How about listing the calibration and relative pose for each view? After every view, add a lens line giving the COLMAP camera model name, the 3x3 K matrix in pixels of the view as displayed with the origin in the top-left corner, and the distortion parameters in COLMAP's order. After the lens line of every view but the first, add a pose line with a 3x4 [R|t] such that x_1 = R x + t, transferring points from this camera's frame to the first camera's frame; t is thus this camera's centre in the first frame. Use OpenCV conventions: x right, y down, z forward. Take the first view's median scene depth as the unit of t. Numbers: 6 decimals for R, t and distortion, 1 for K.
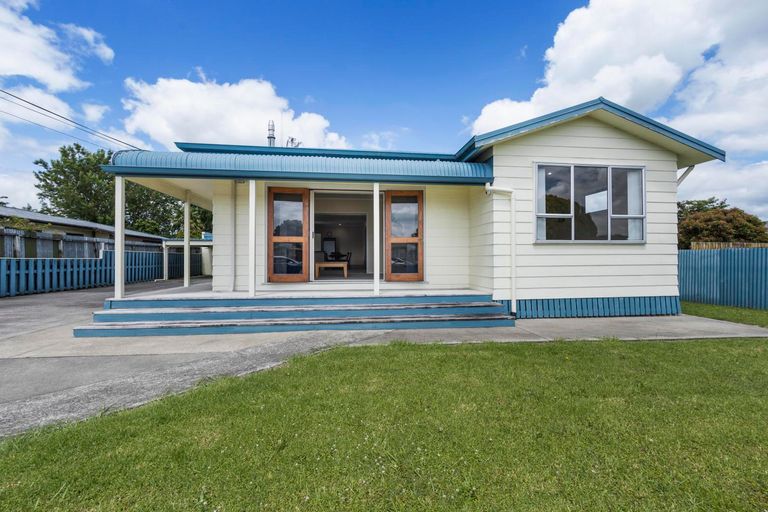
lens RADIAL K [[322.4, 0, 384.0], [0, 322.4, 256.0], [0, 0, 1]] dist [0.012288, -0.016685]
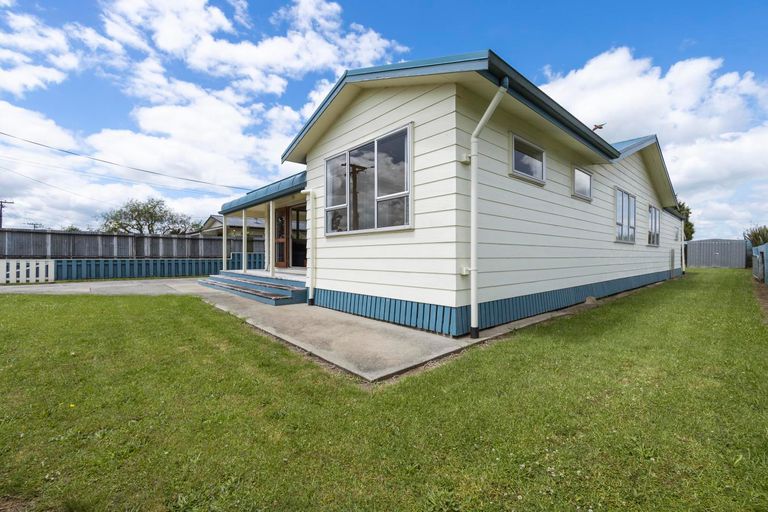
lens RADIAL K [[327.9, 0, 384.0], [0, 327.9, 256.0], [0, 0, 1]] dist [-0.003003, 0.000152]
pose [[0.564952, 0.000521, -0.825124, 1.378229], [0.004976, 0.999979, 0.004038, 0.019971], [0.825109, -0.006388, 0.564938, 0.530799]]
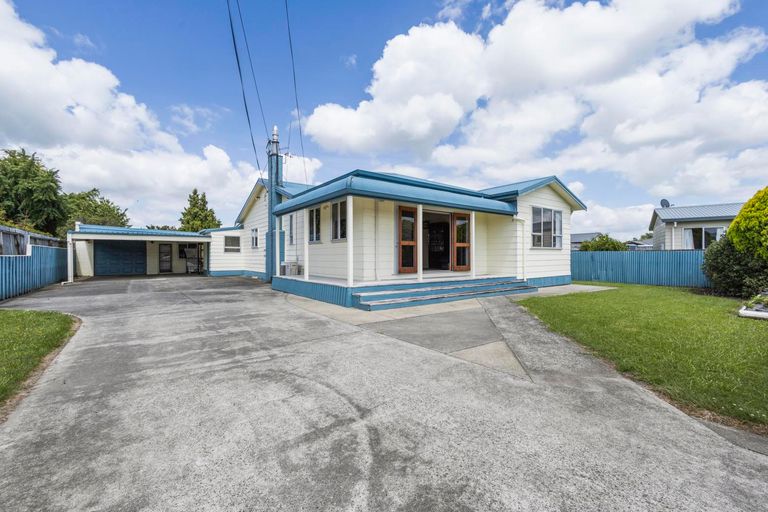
lens RADIAL K [[327.9, 0, 384.0], [0, 327.9, 256.0], [0, 0, 1]] dist [-0.003003, 0.000152]
pose [[0.871349, 0.001796, 0.490660, -1.152612], [-0.005636, 0.999964, 0.006347, -0.002449], [-0.490631, -0.008296, 0.871328, -0.232429]]
